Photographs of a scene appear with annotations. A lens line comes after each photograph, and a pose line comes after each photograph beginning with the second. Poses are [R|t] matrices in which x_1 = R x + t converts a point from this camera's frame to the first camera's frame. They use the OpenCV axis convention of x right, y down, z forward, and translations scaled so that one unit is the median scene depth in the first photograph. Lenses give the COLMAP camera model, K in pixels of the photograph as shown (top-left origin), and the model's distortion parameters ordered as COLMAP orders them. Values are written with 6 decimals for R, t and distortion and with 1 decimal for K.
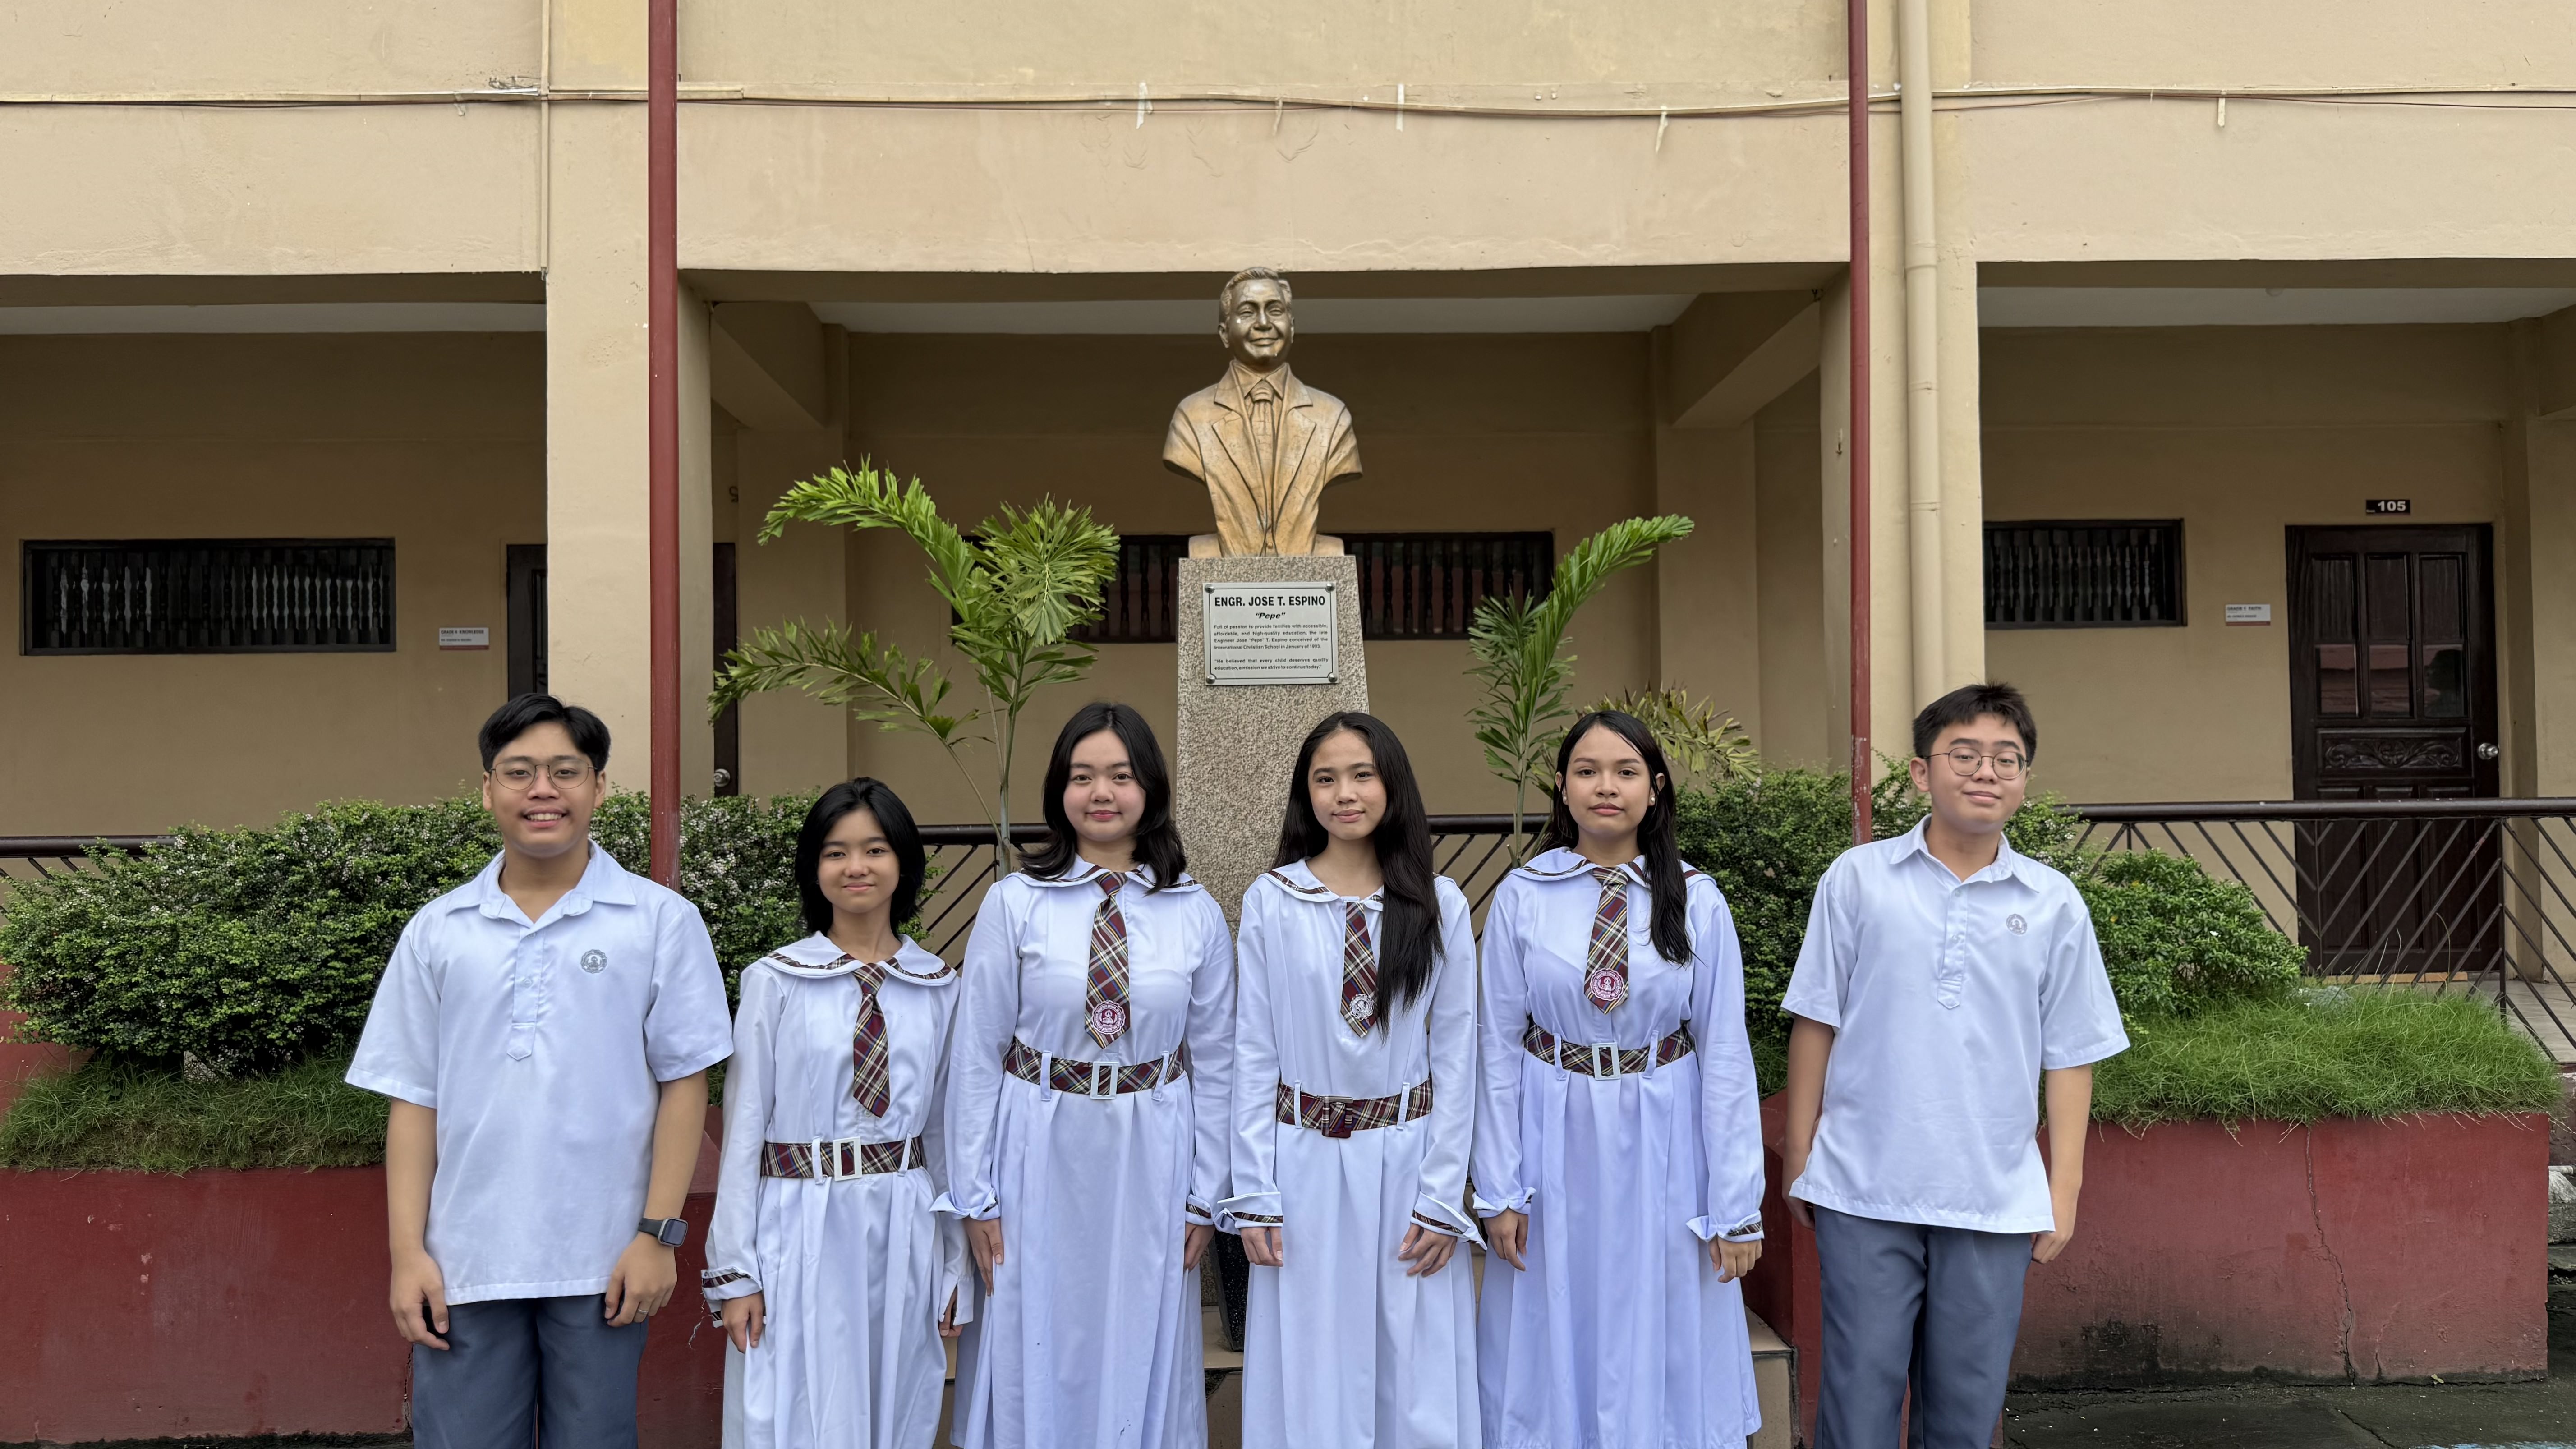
lens RADIAL K [[1752.4, 0, 1304.4], [0, 1752.4, 715.0], [0, 0, 1]] dist [0.041048, -0.033625]
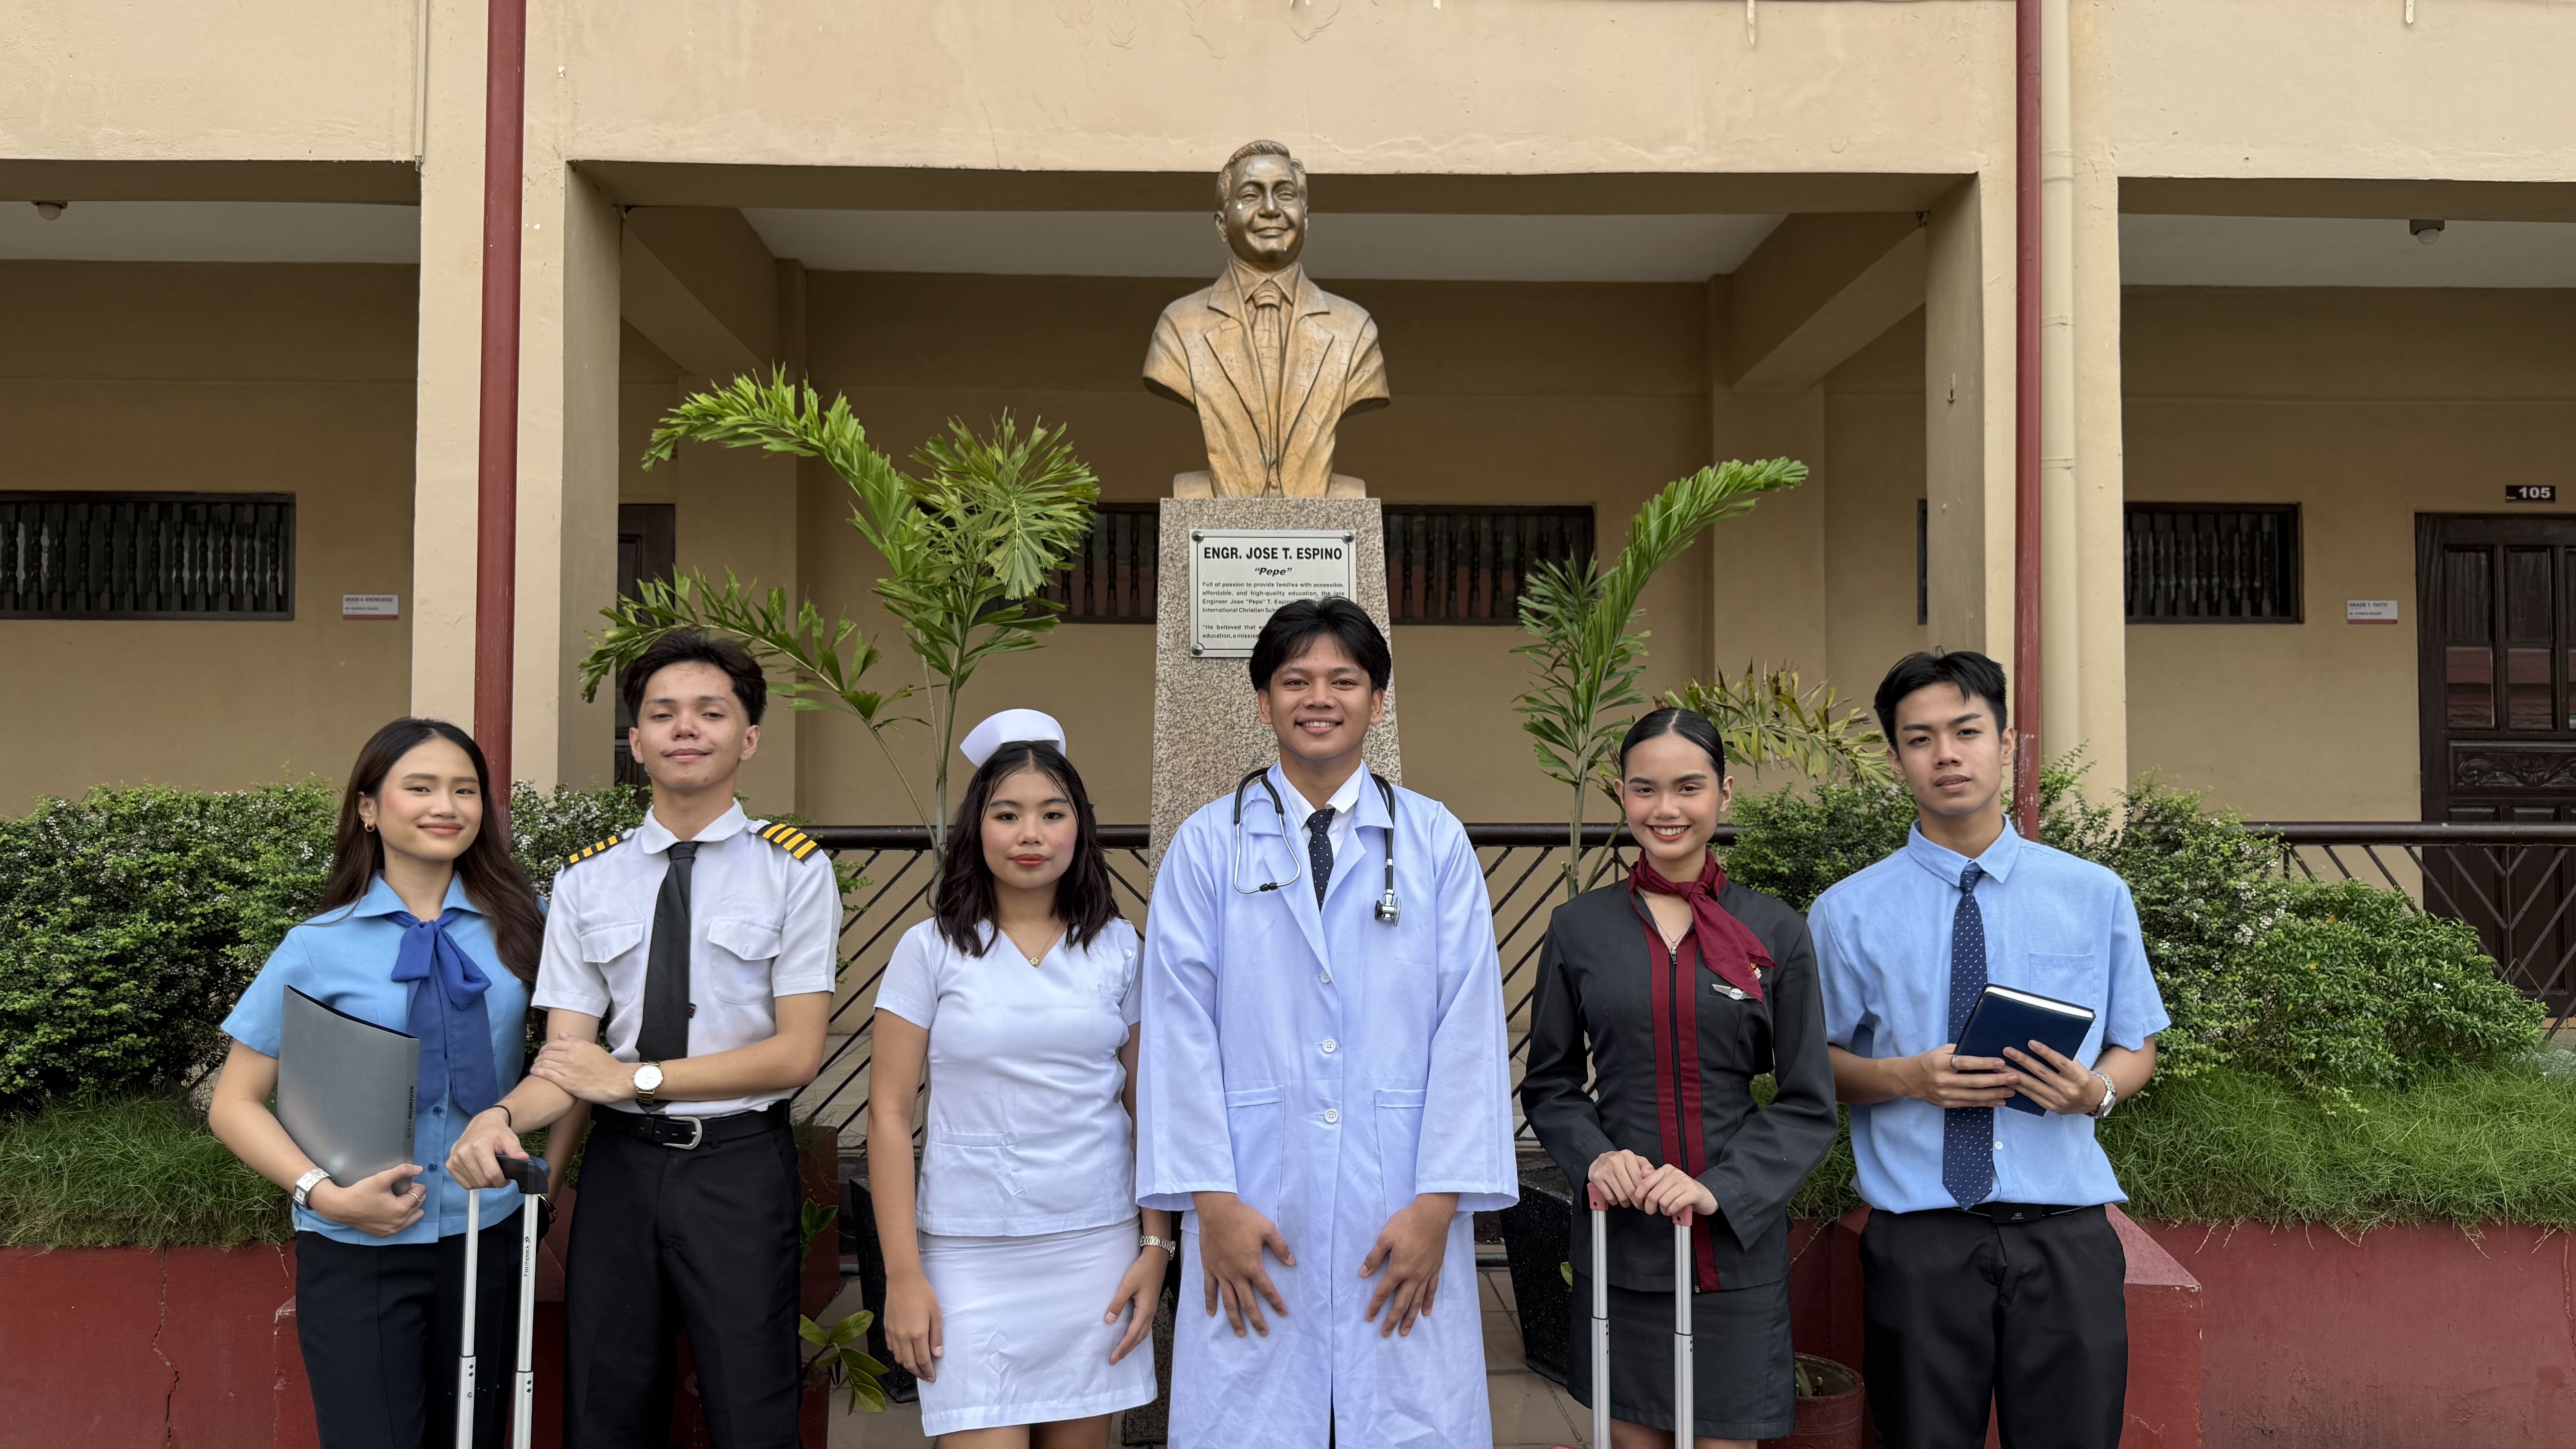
lens RADIAL K [[1752.4, 0, 1271.6], [0, 1752.4, 727.8], [0, 0, 1]] dist [0.041048, -0.033625]
pose [[0.999663, 0.015211, -0.021016, -0.002008], [-0.015087, 0.999868, 0.006048, 0.008158], [0.021105, -0.005729, 0.999761, 0.166569]]
